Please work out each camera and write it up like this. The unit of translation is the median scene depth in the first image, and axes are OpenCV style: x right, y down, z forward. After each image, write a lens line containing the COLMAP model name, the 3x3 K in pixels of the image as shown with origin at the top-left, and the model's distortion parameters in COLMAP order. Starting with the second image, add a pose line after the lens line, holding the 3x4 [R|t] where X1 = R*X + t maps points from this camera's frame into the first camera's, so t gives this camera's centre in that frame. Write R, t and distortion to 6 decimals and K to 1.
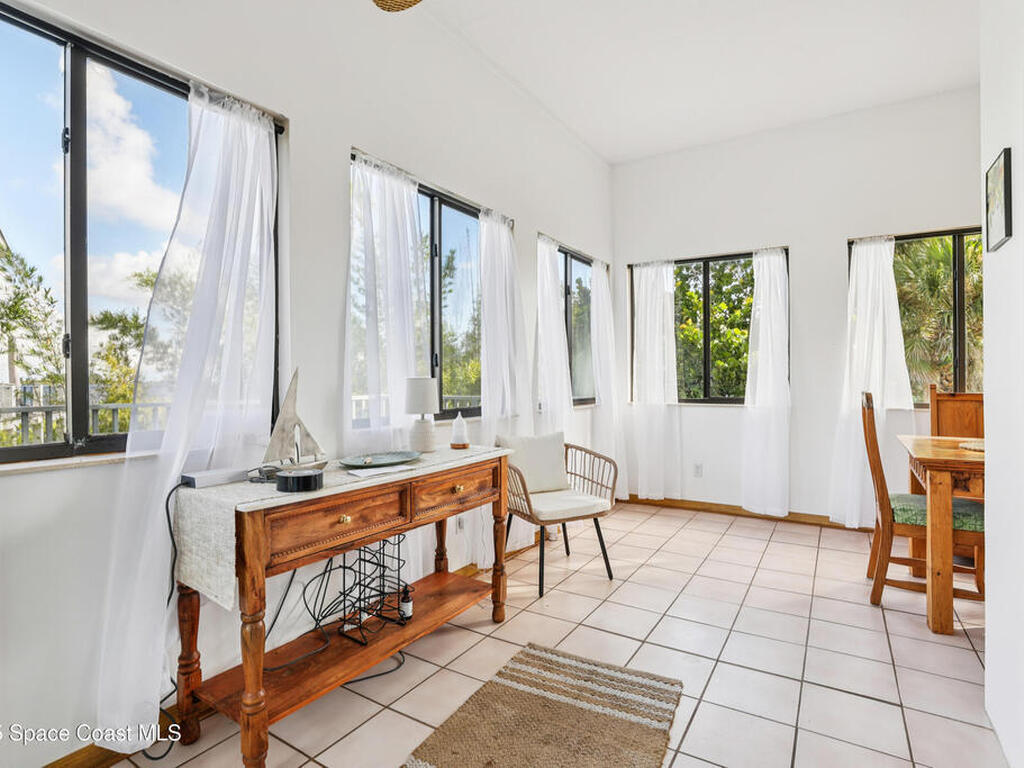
lens RADIAL K [[526.6, 0, 512.2], [0, 526.6, 379.1], [0, 0, 1]] dist [-0.031865, 0.001898]
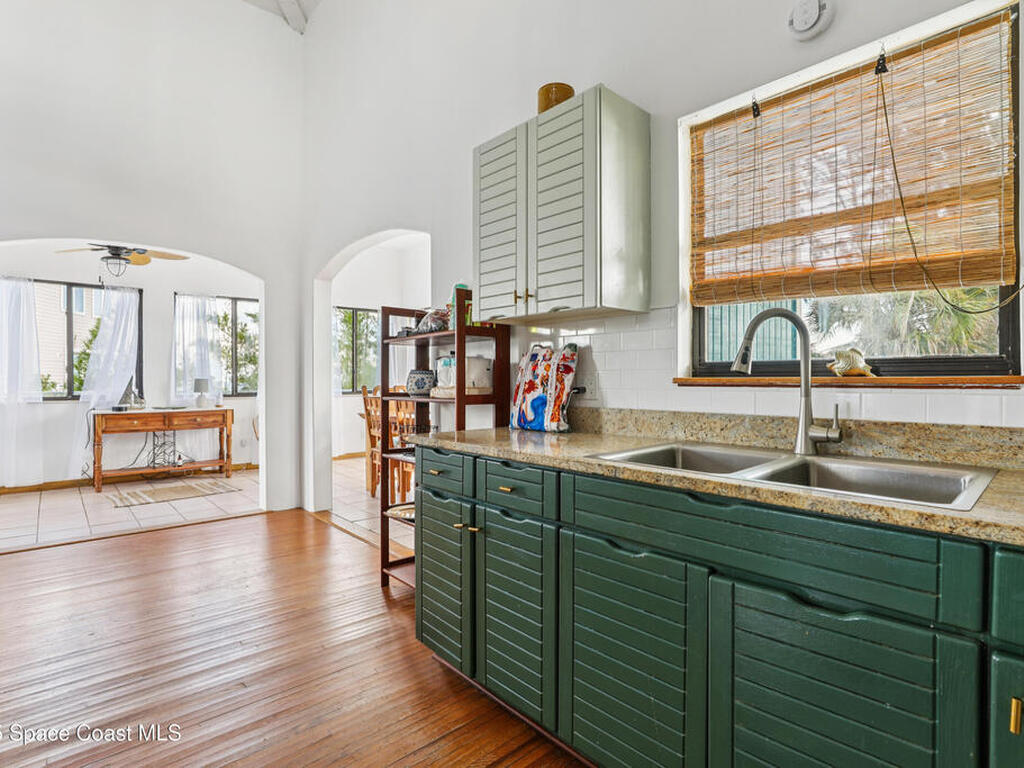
lens RADIAL K [[526.6, 0, 513.3], [0, 526.6, 380.0], [0, 0, 1]] dist [-0.031865, 0.001898]
pose [[0.962697, 0.001636, -0.270577, 2.436754], [-0.003751, 0.999966, -0.007300, 0.023537], [0.270556, 0.008042, 0.962671, -1.253241]]
